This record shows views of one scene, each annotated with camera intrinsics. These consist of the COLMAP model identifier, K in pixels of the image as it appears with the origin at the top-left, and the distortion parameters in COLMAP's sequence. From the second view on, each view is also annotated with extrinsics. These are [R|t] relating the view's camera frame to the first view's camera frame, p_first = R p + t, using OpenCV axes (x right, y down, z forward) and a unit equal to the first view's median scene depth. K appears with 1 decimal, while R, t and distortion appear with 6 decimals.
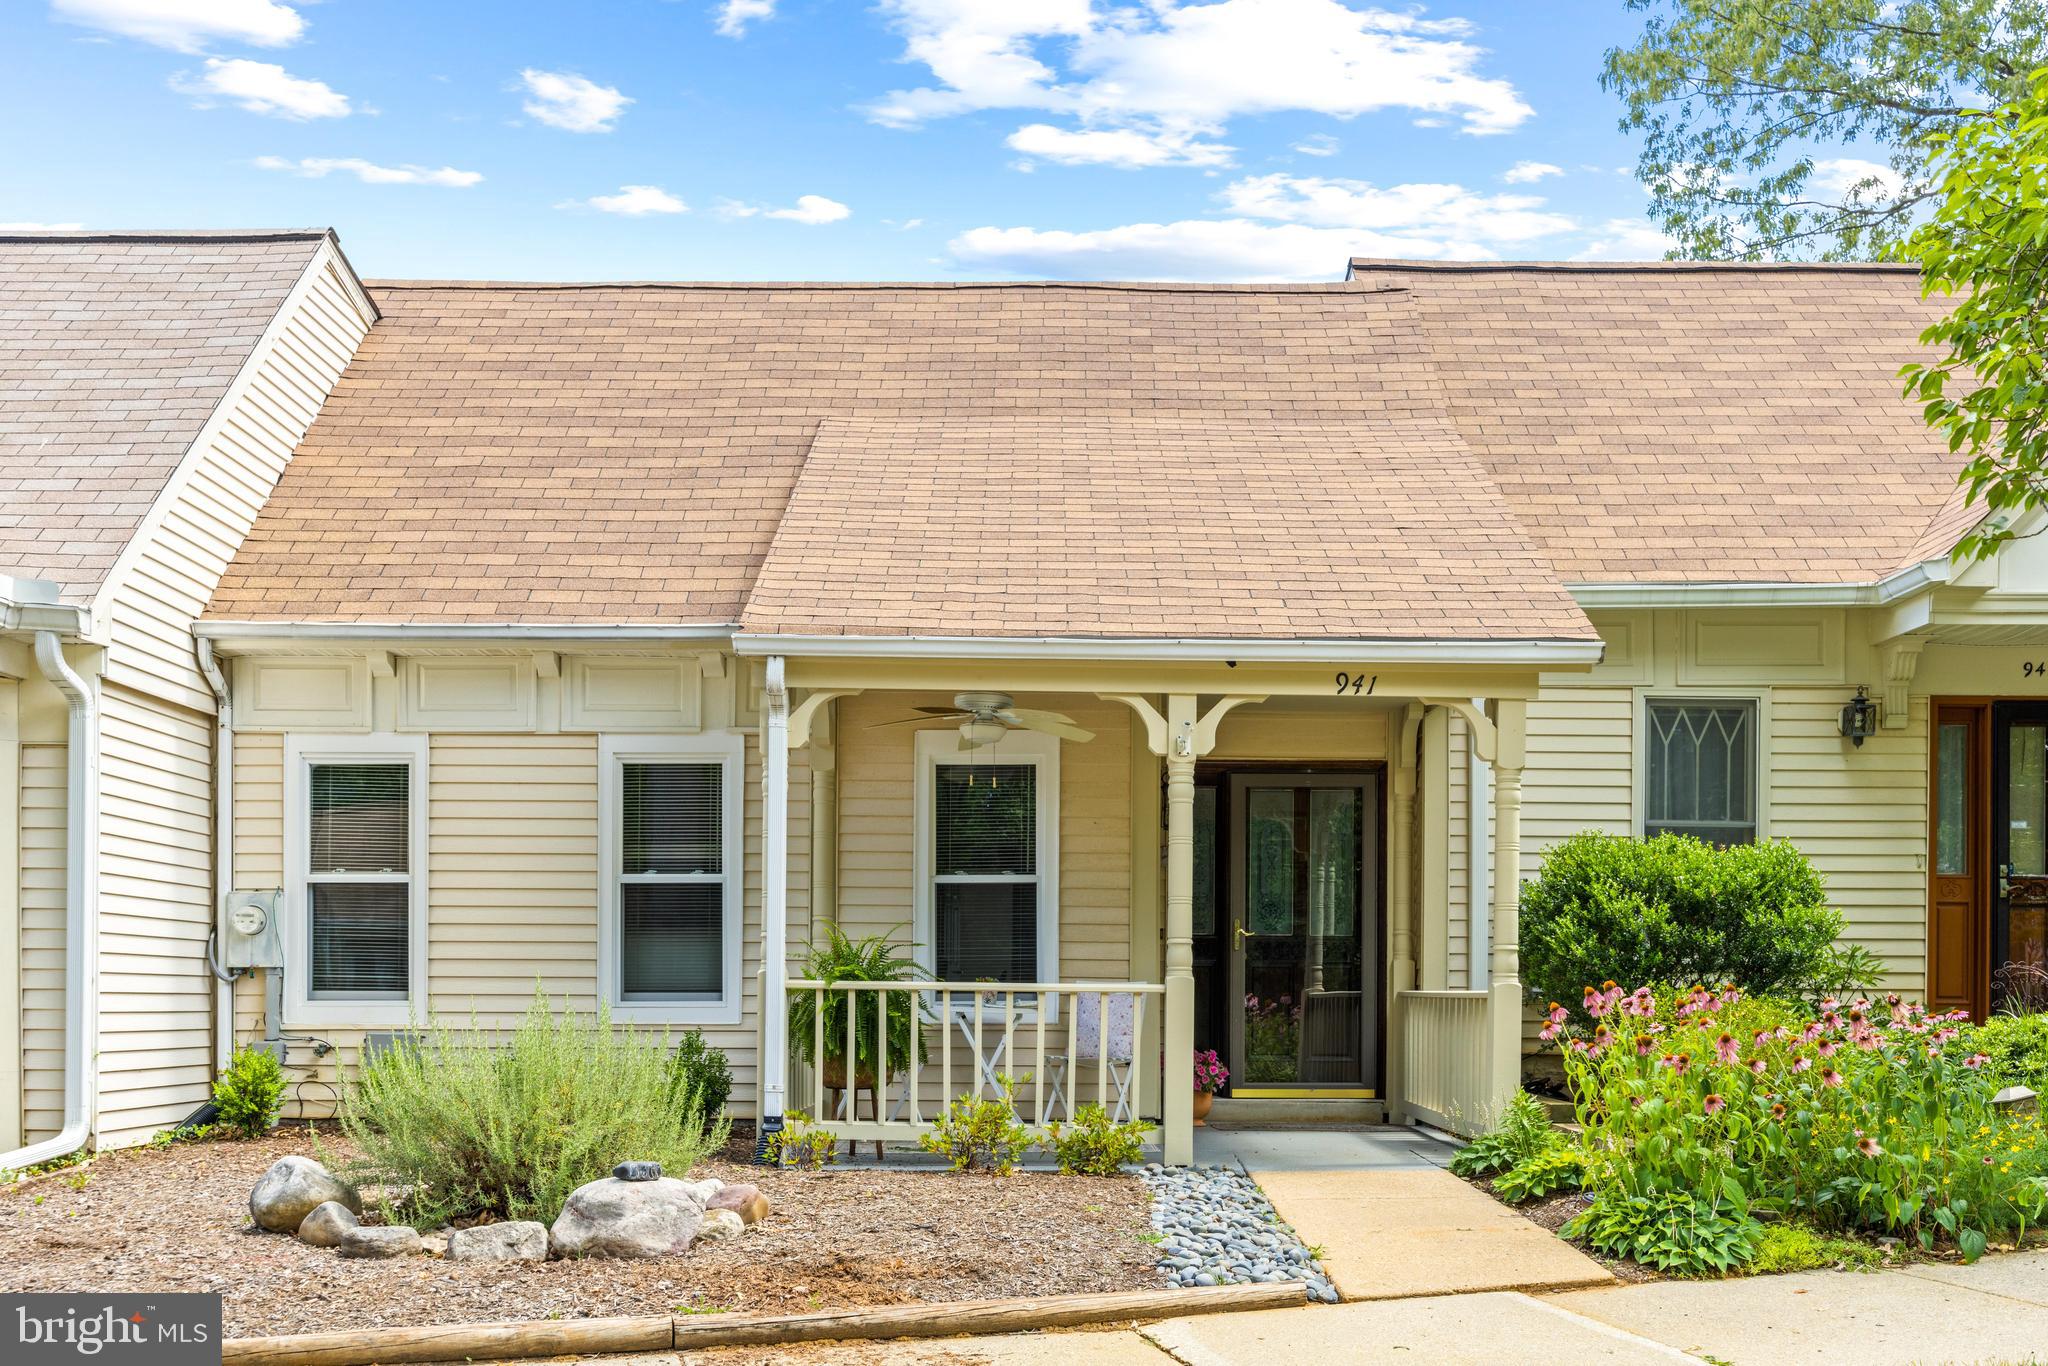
lens RADIAL K [[1864.2, 0, 1024.2], [0, 1864.2, 675.9], [0, 0, 1]] dist [-0.000347, 0.000000]
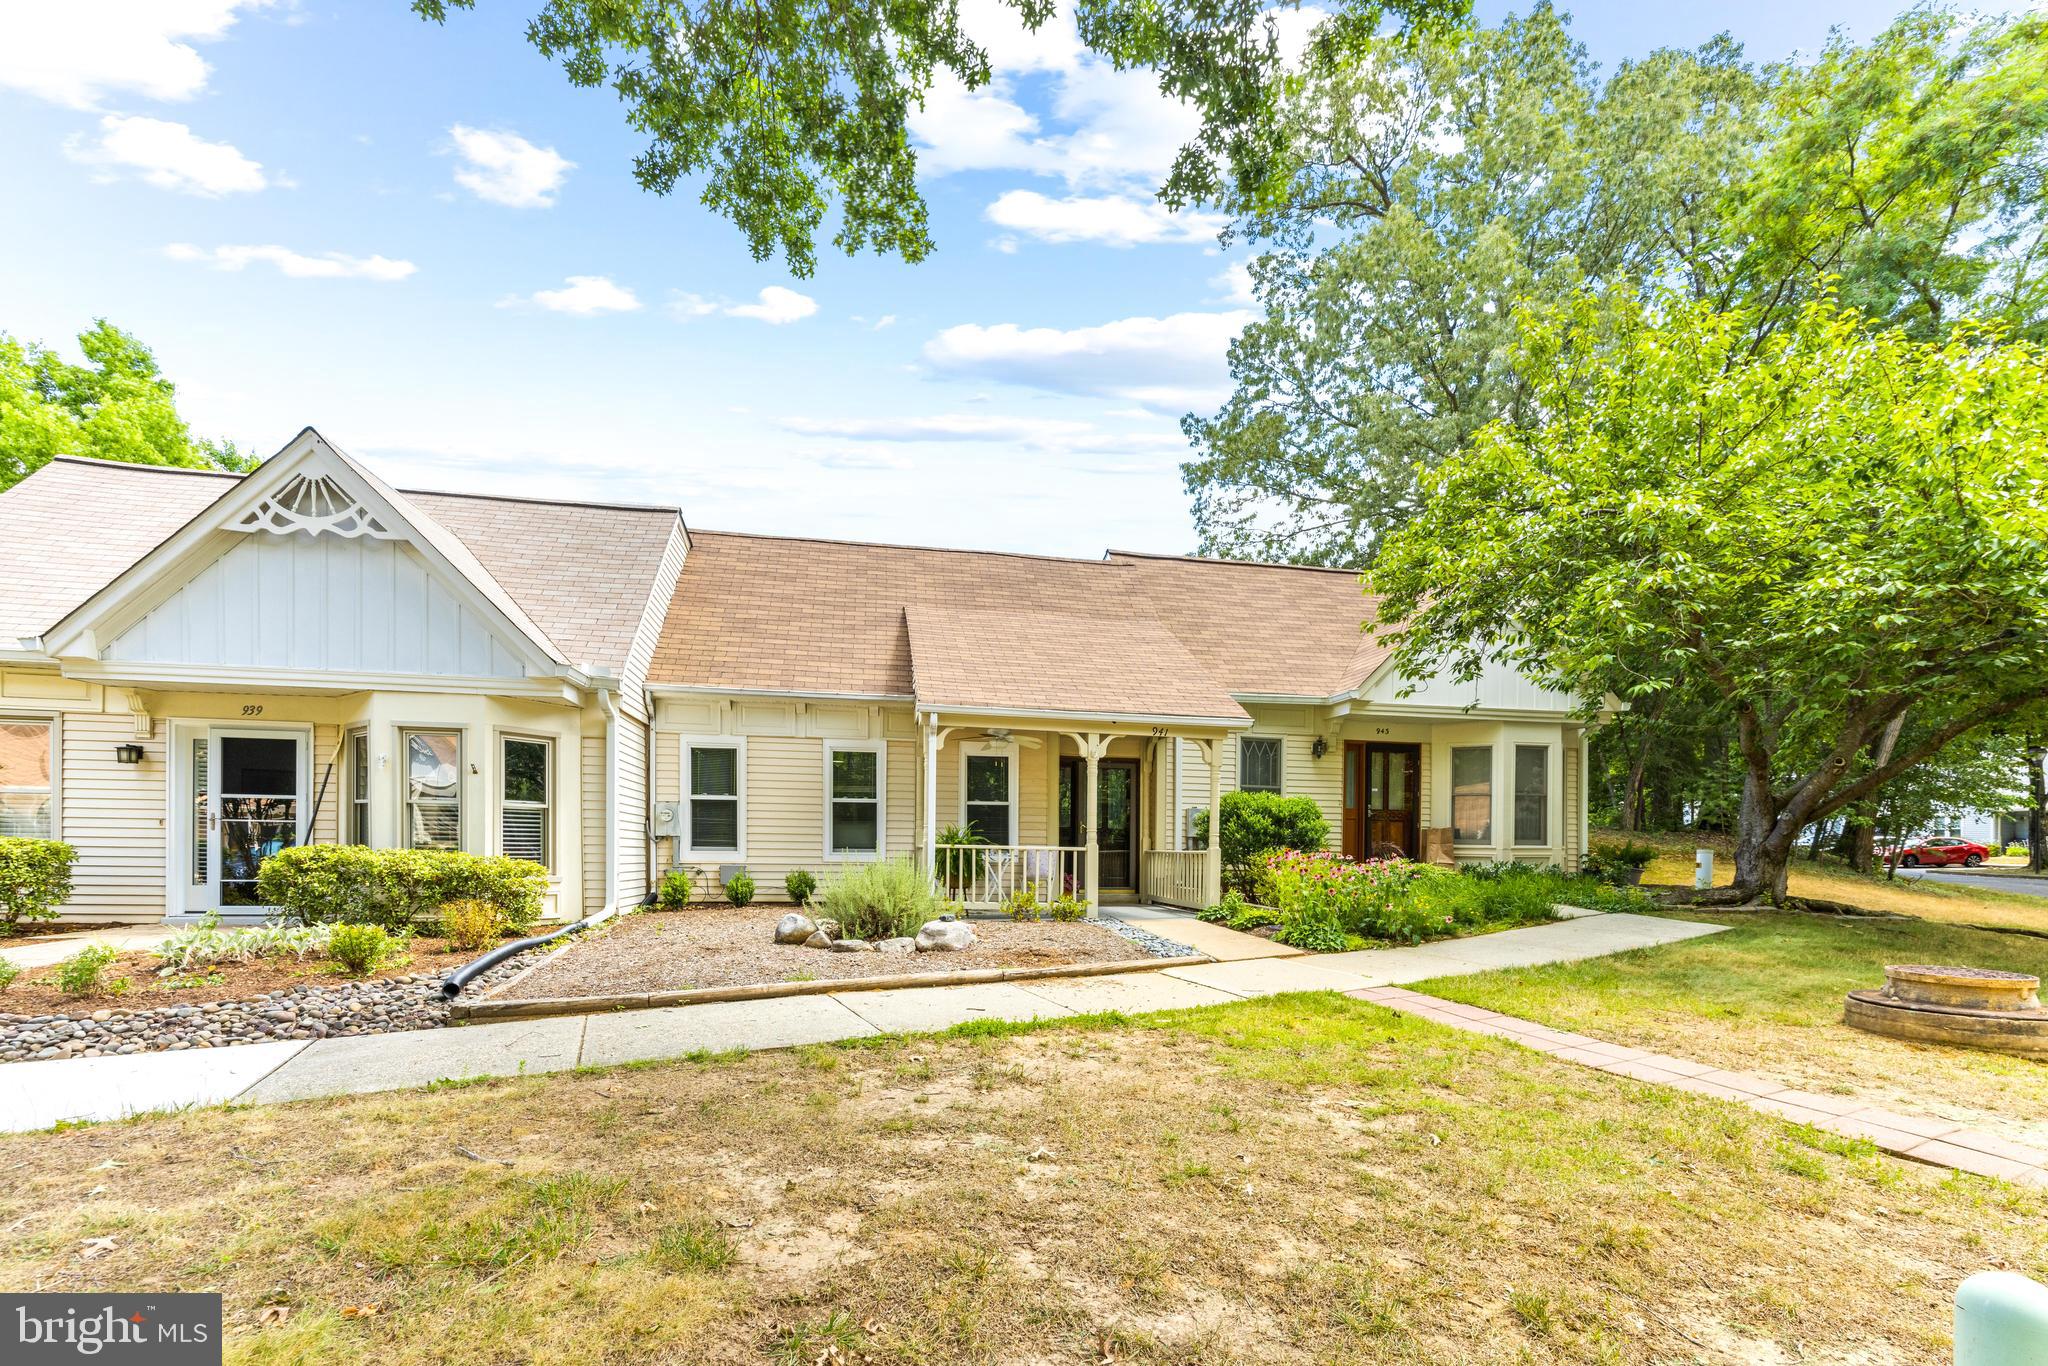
lens RADIAL K [[839.4, 0, 1023.8], [0, 839.4, 697.6], [0, 0, 1]] dist [-0.006551, 0.002449]
pose [[0.984495, 0.039477, 0.170913, -0.166172], [-0.037500, 0.999187, -0.014785, -0.014561], [-0.171358, 0.008147, 0.985175, -0.090784]]
